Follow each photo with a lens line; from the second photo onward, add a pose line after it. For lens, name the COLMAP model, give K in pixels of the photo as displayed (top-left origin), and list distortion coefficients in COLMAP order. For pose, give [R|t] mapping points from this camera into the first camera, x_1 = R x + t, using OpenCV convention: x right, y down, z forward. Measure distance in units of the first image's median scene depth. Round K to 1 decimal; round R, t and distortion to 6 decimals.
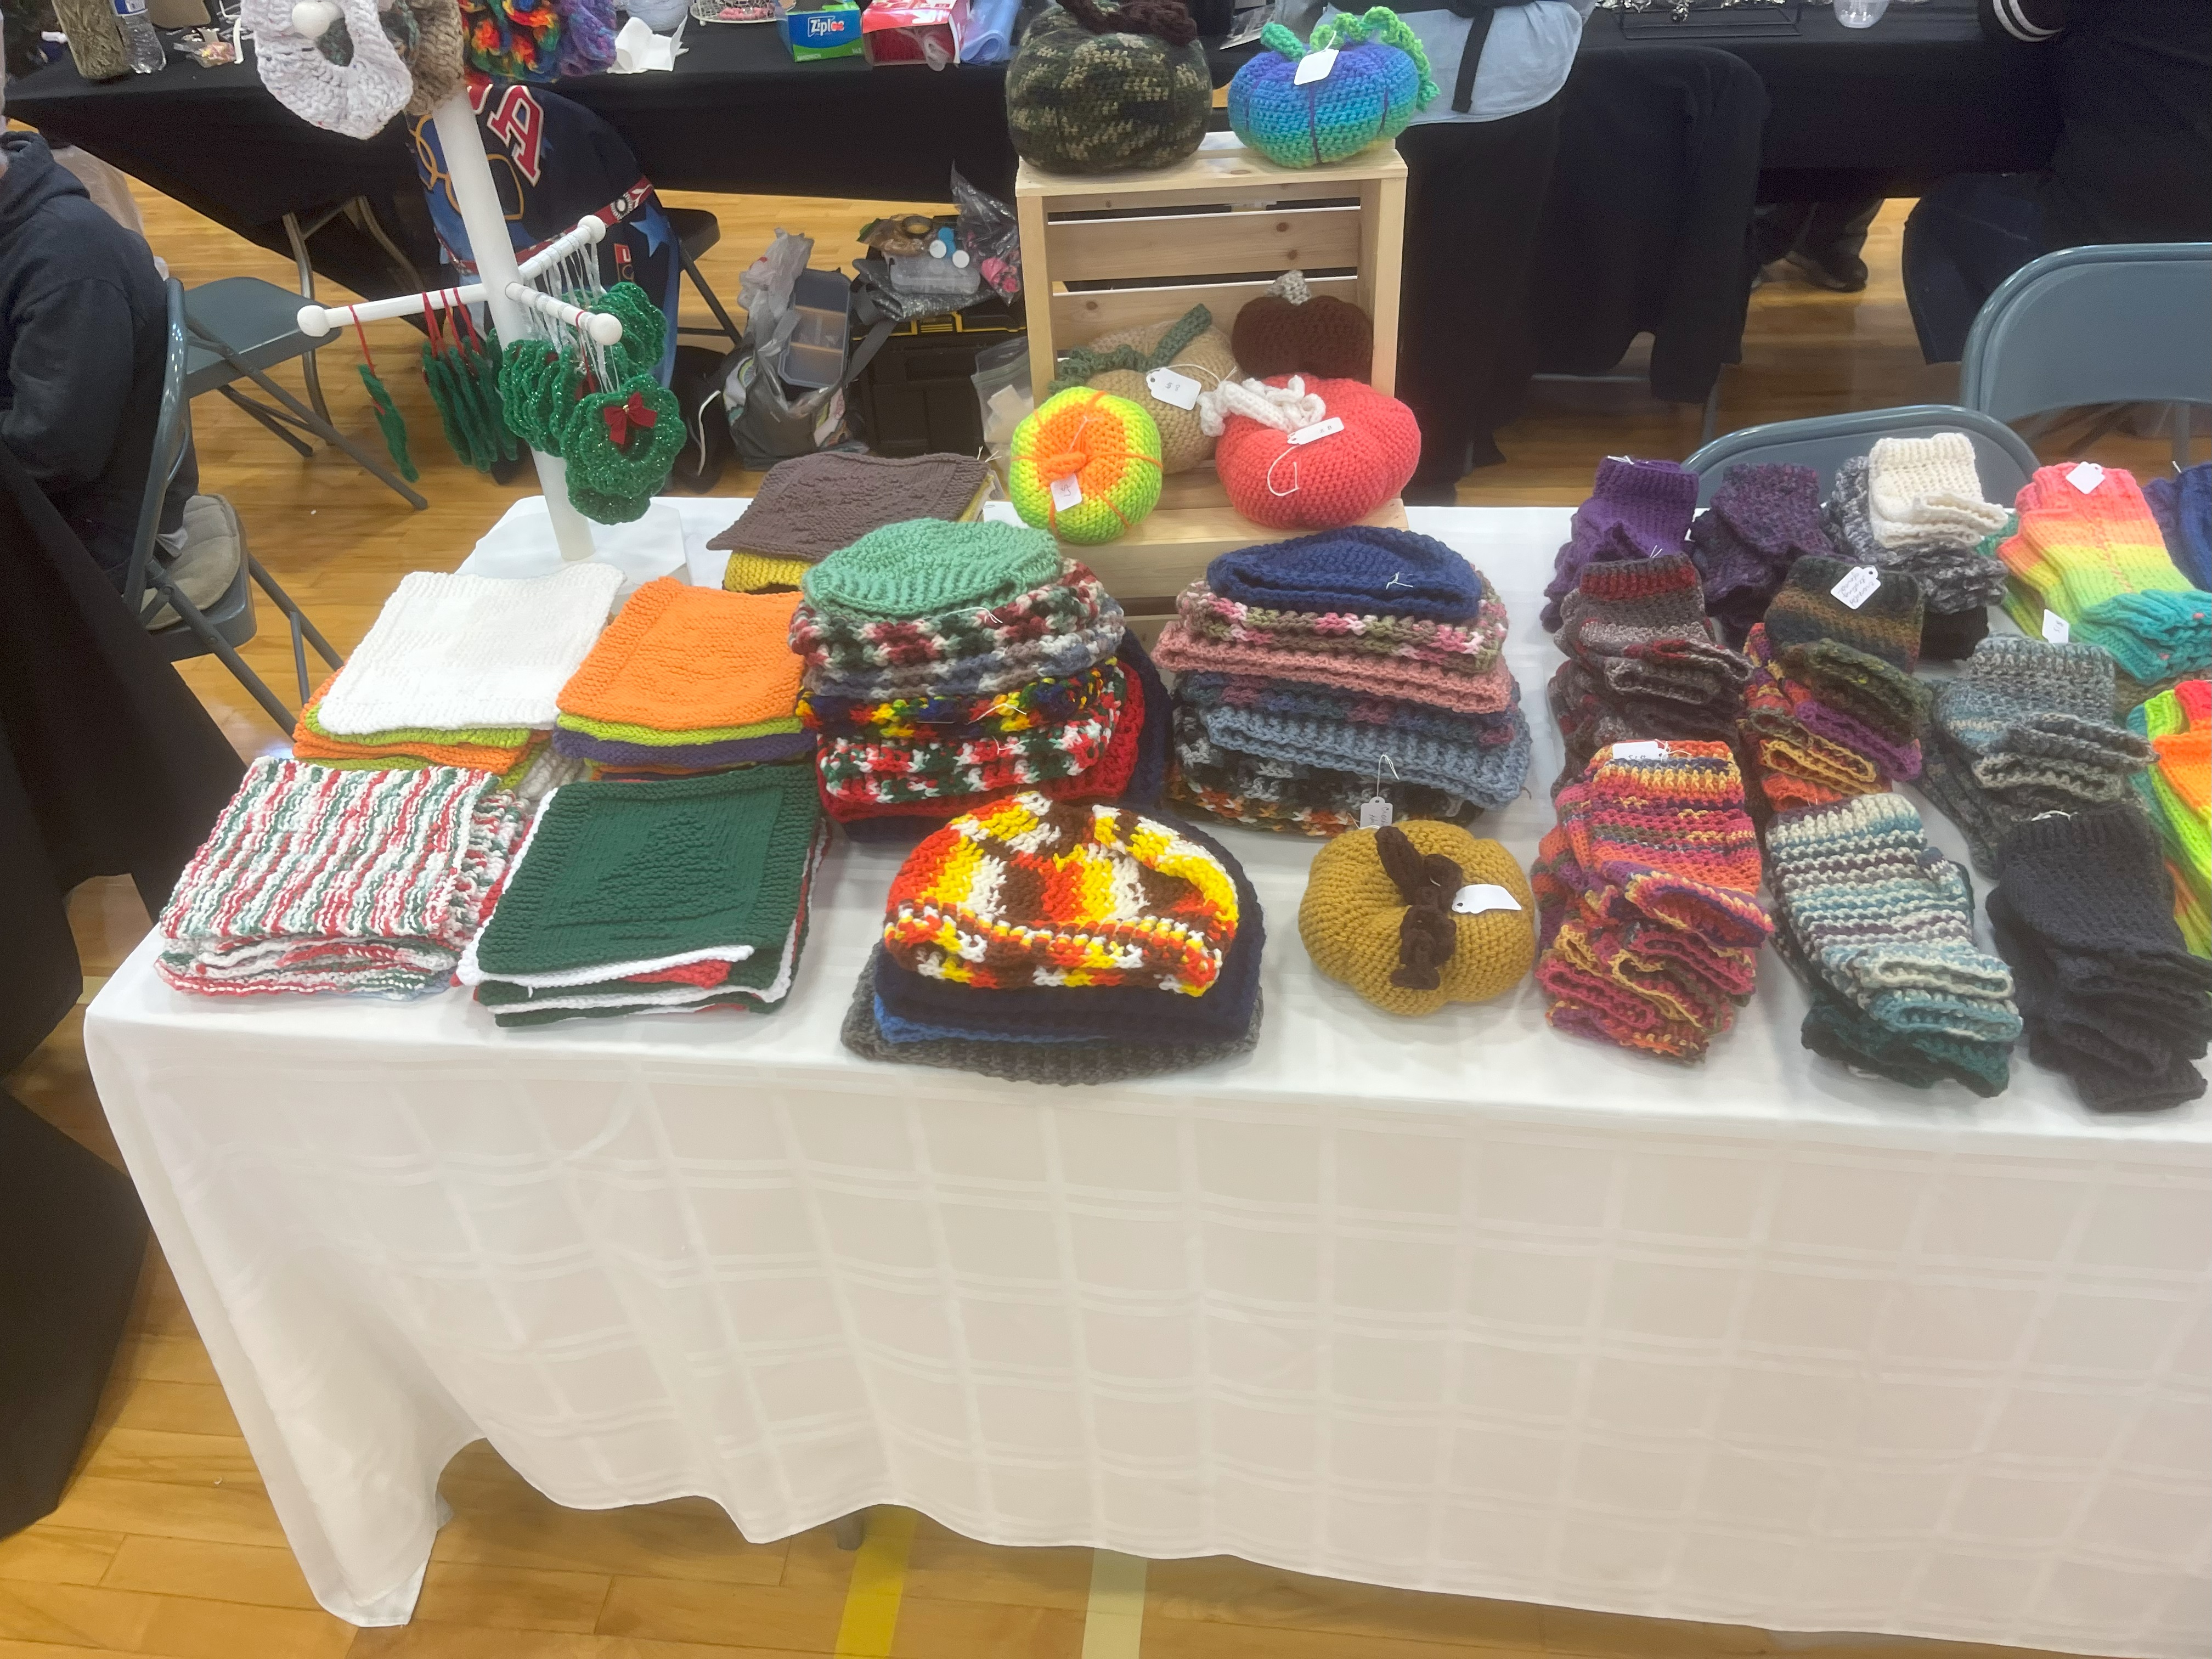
lens RADIAL K [[1642.1, 0, 1092.5], [0, 1642.1, 828.4], [0, 0, 1]] dist [0.064368, -0.093746]
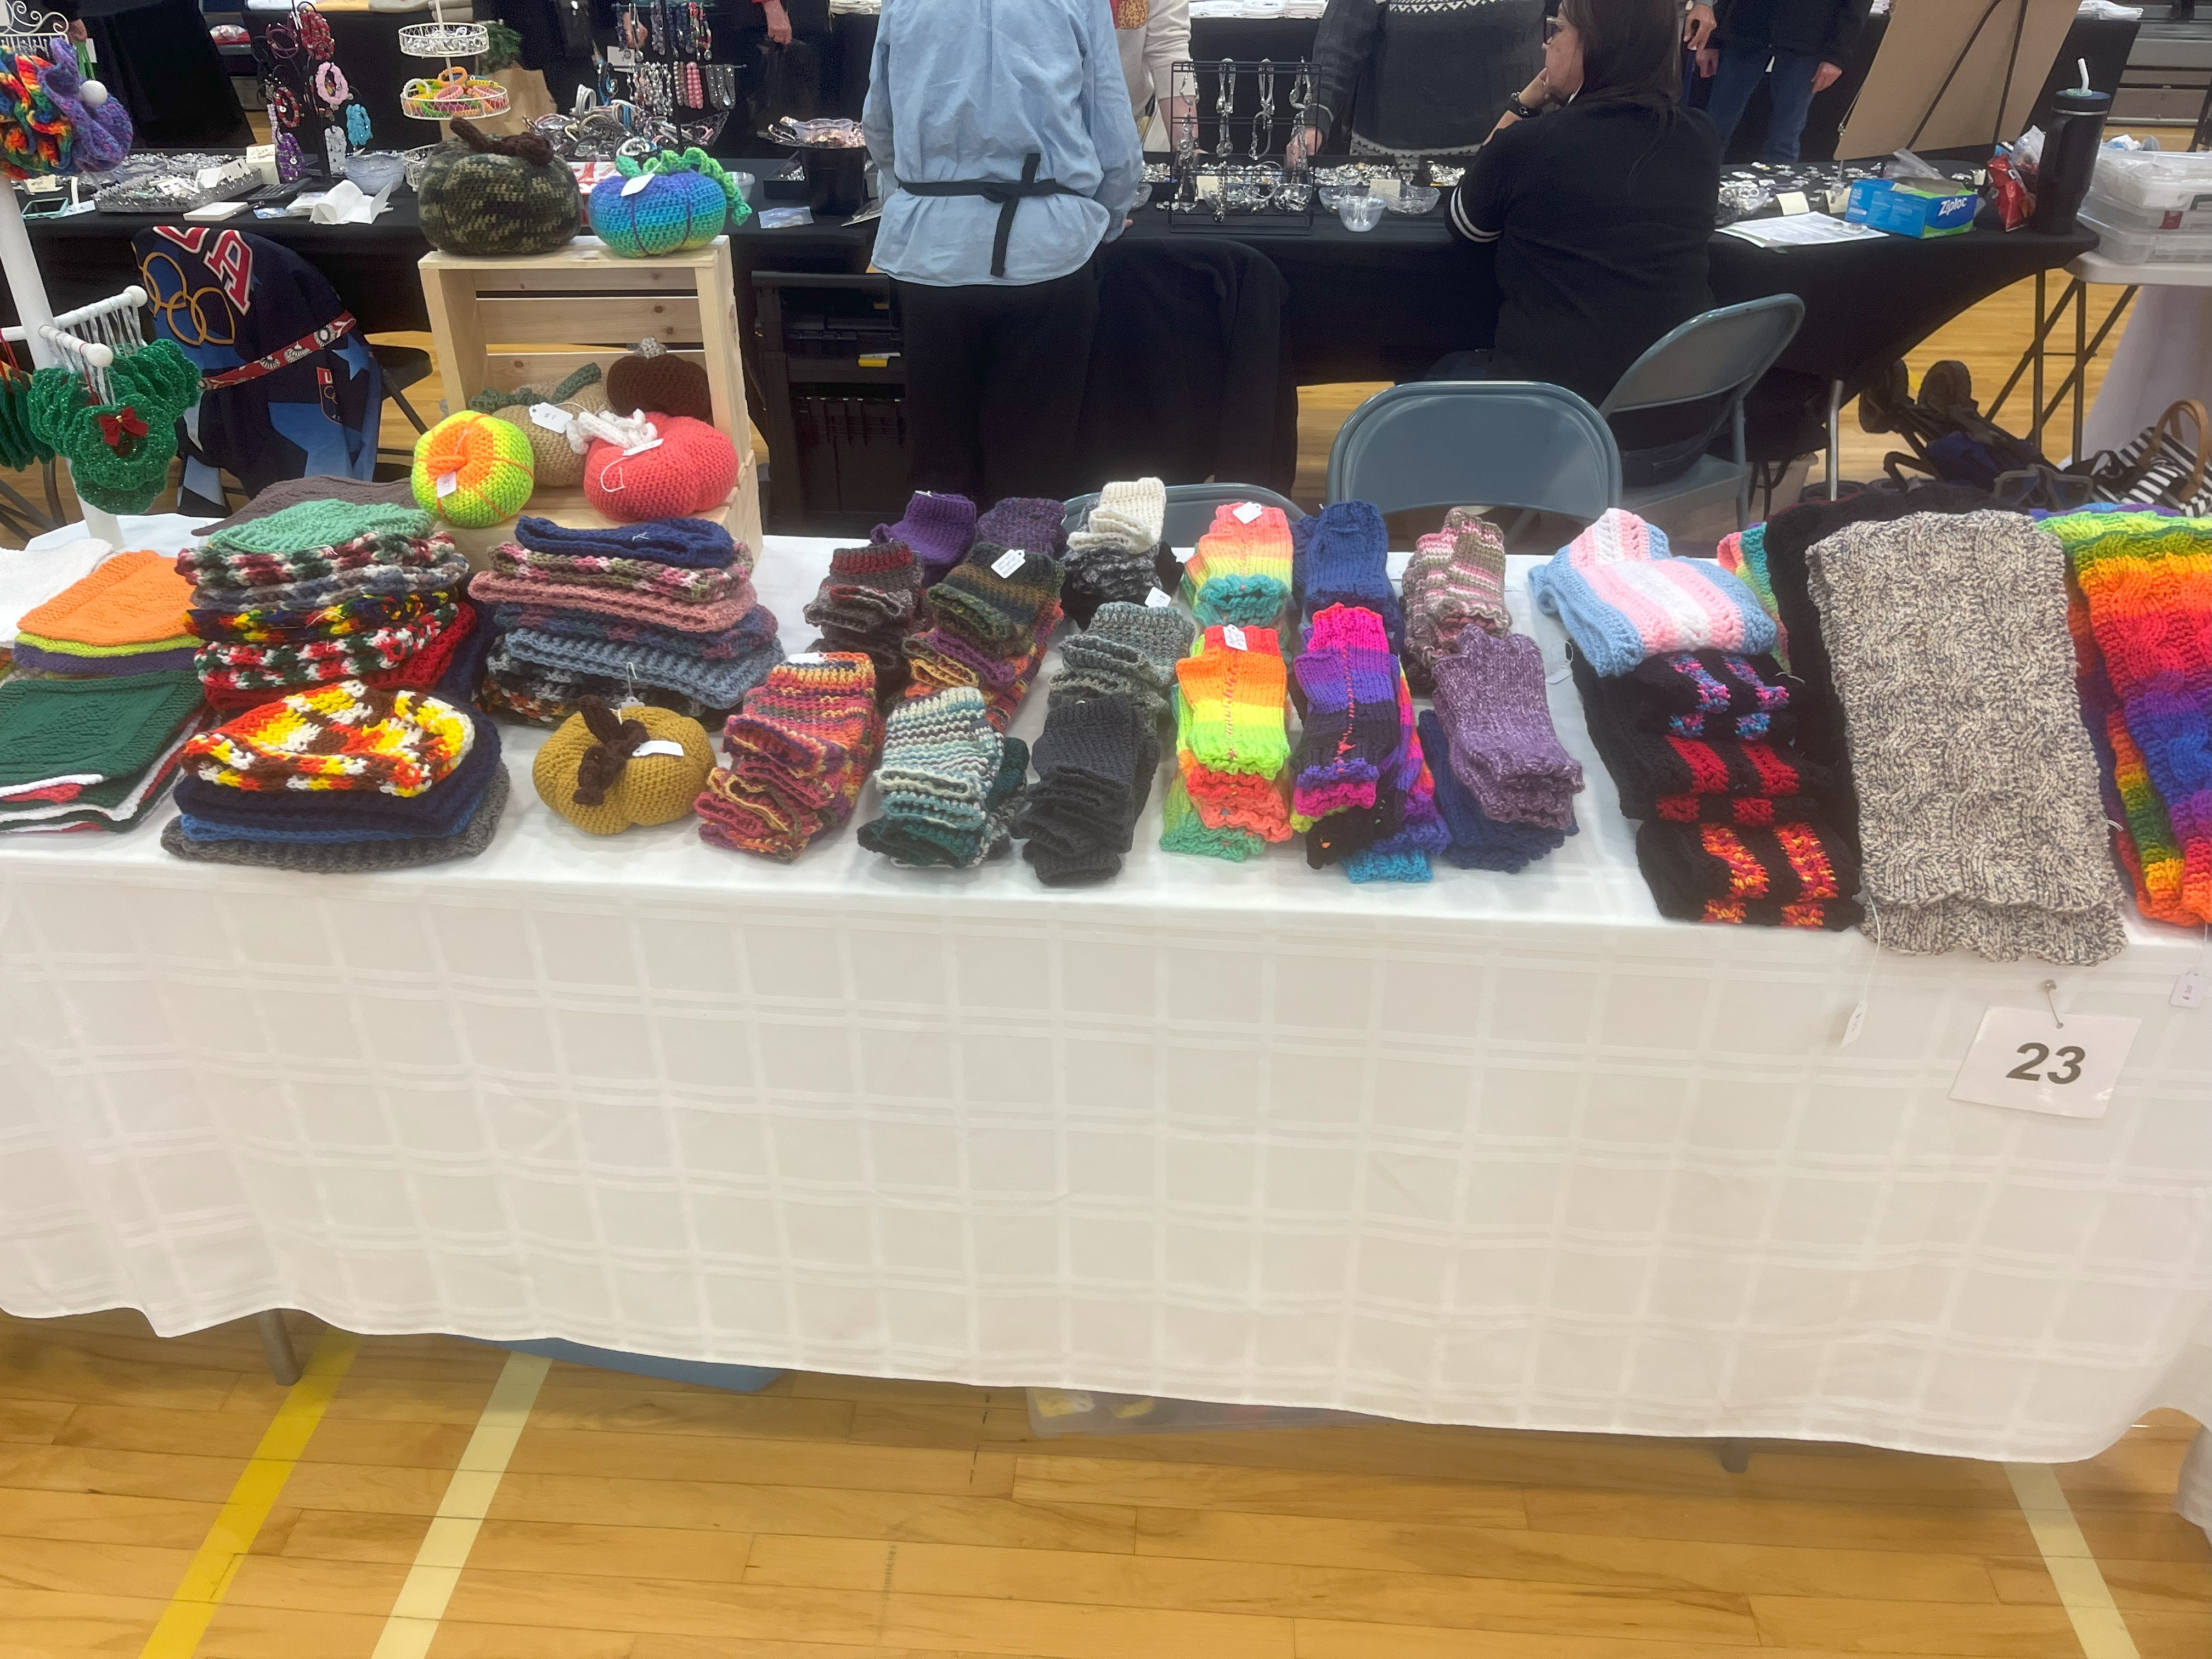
lens RADIAL K [[1642.1, 0, 1092.5], [0, 1642.1, 828.4], [0, 0, 1]] dist [0.064368, -0.093746]
pose [[0.997550, 0.020108, 0.067007, 0.466803], [-0.011970, 0.992737, -0.119708, 0.247265], [-0.068927, 0.118612, 0.990545, -0.346425]]
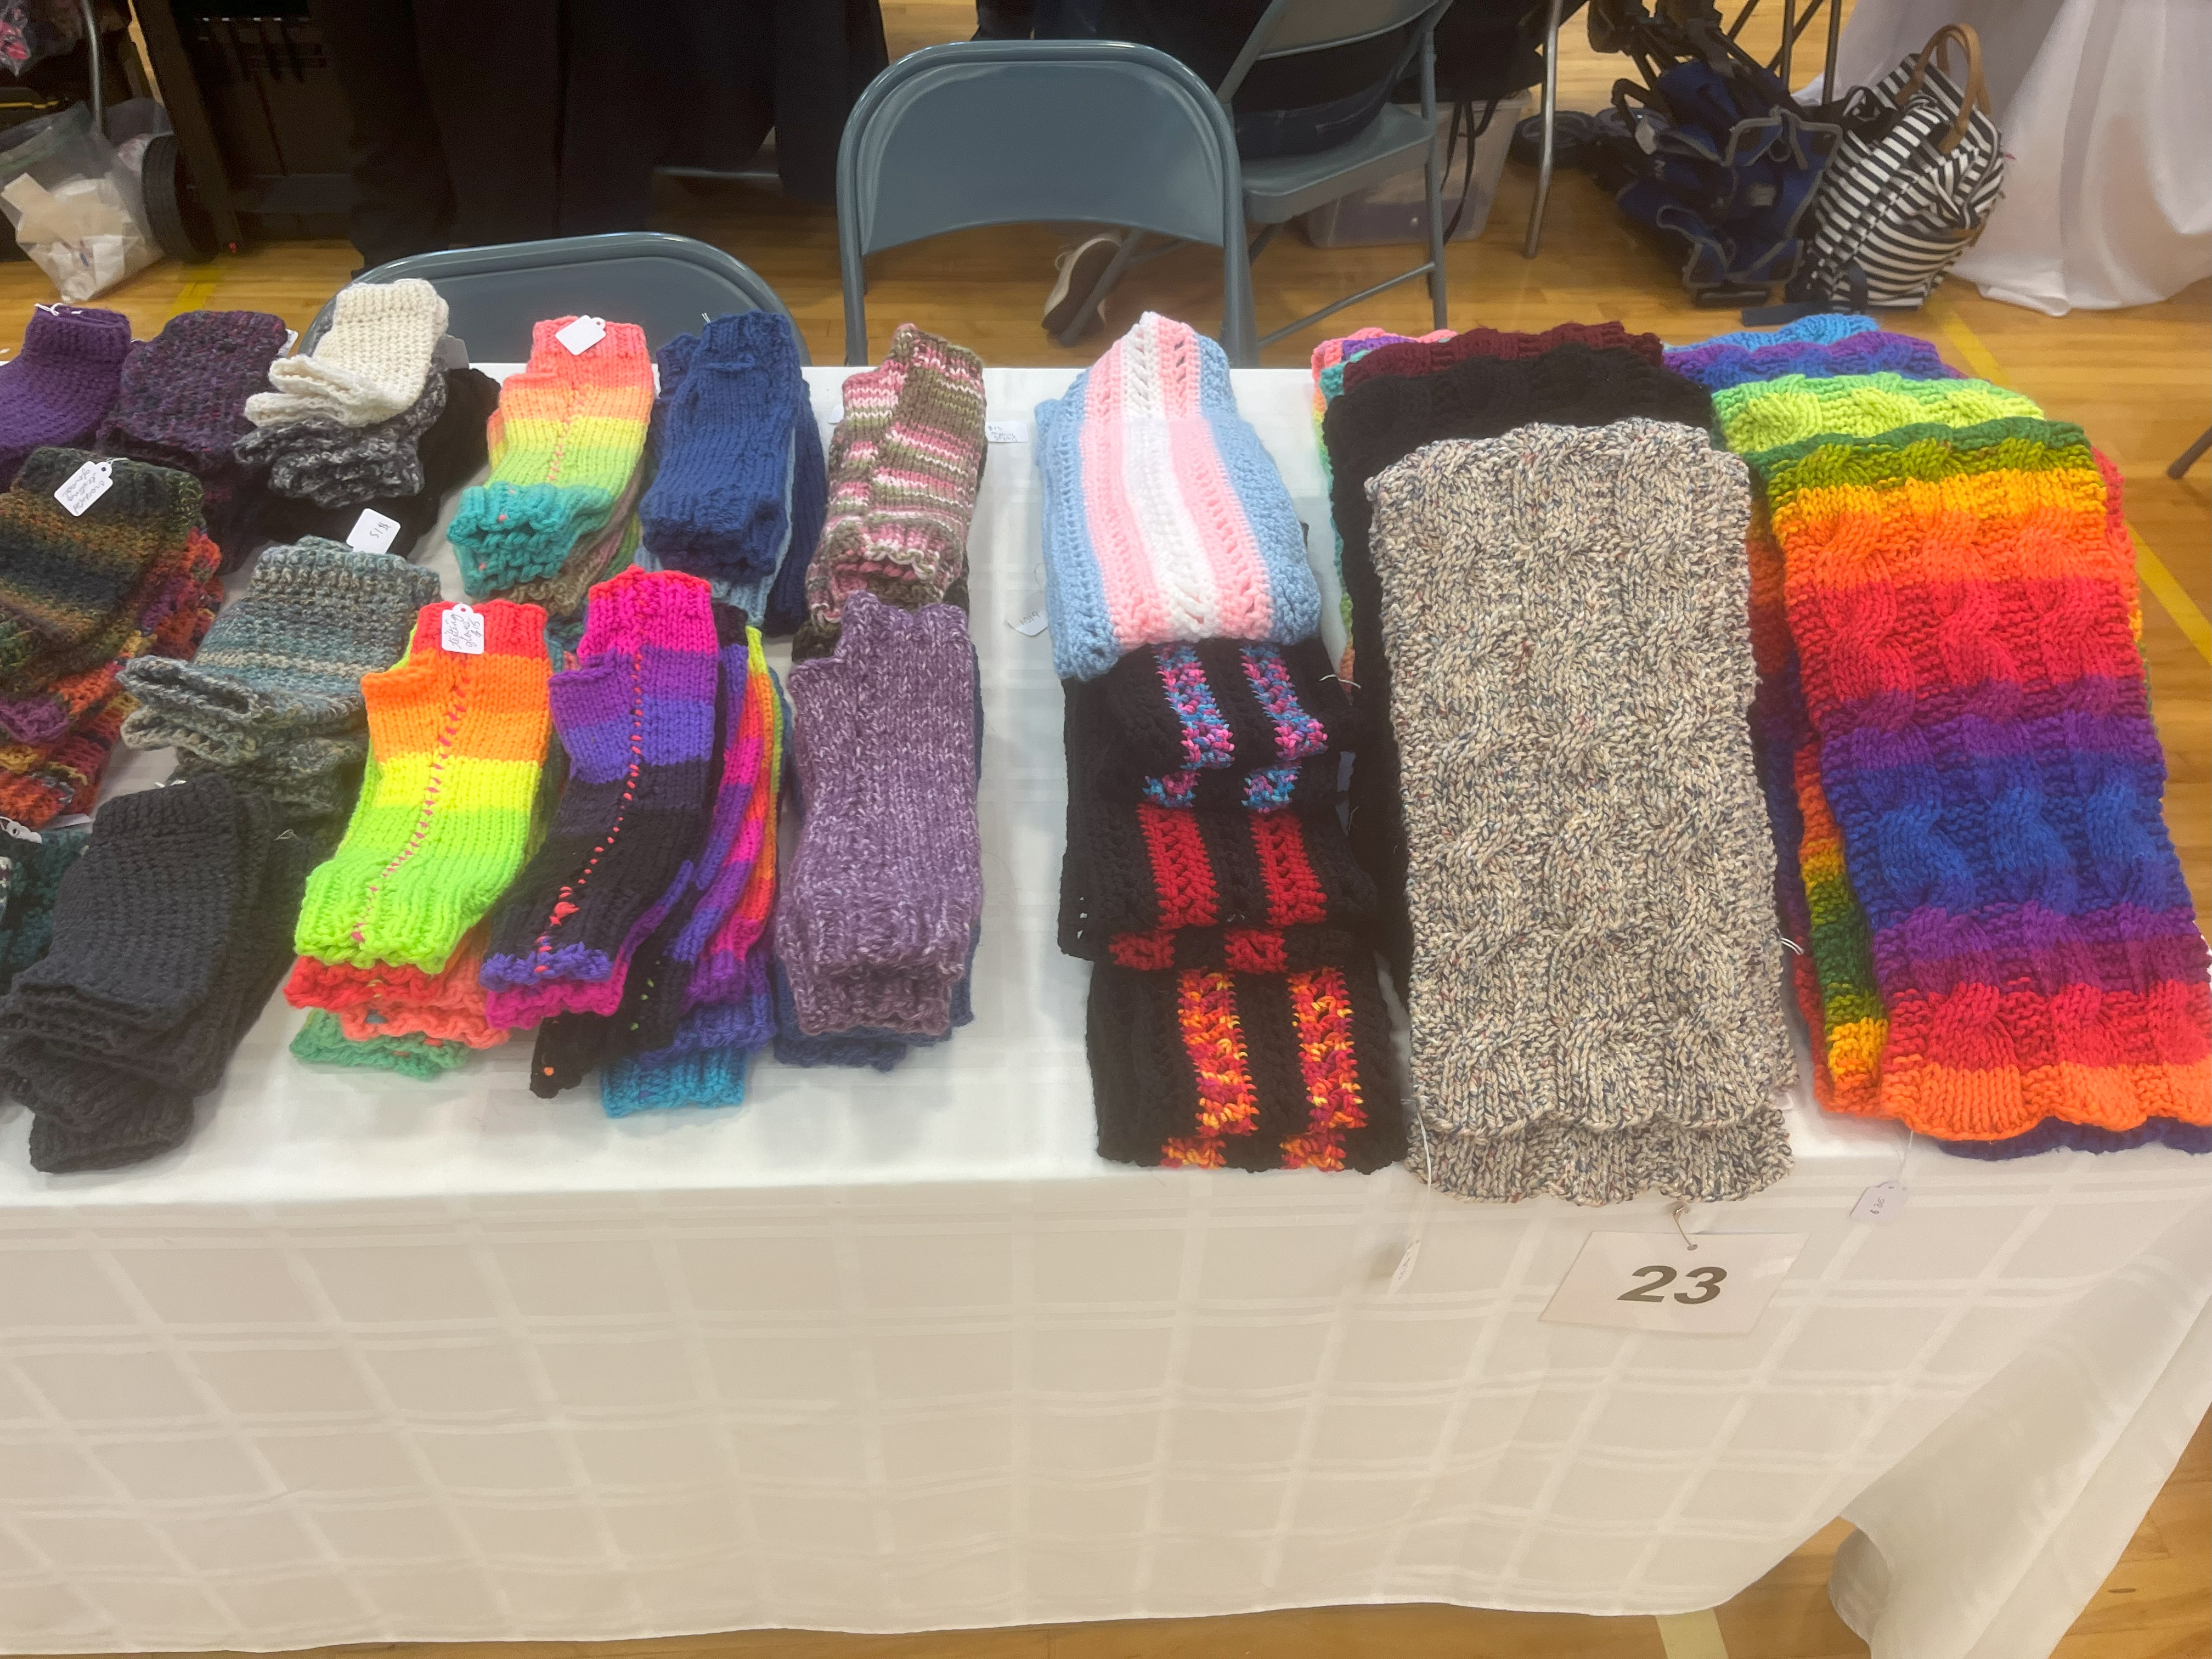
lens RADIAL K [[1664.7, 0, 1106.0], [0, 1664.7, 829.5], [0, 0, 1]] dist [0.008876, -0.000518]
pose [[0.977640, -0.059596, 0.201664, 0.811823], [0.034627, 0.991533, 0.125150, -0.068868], [-0.207415, -0.115369, 0.971426, 0.099744]]
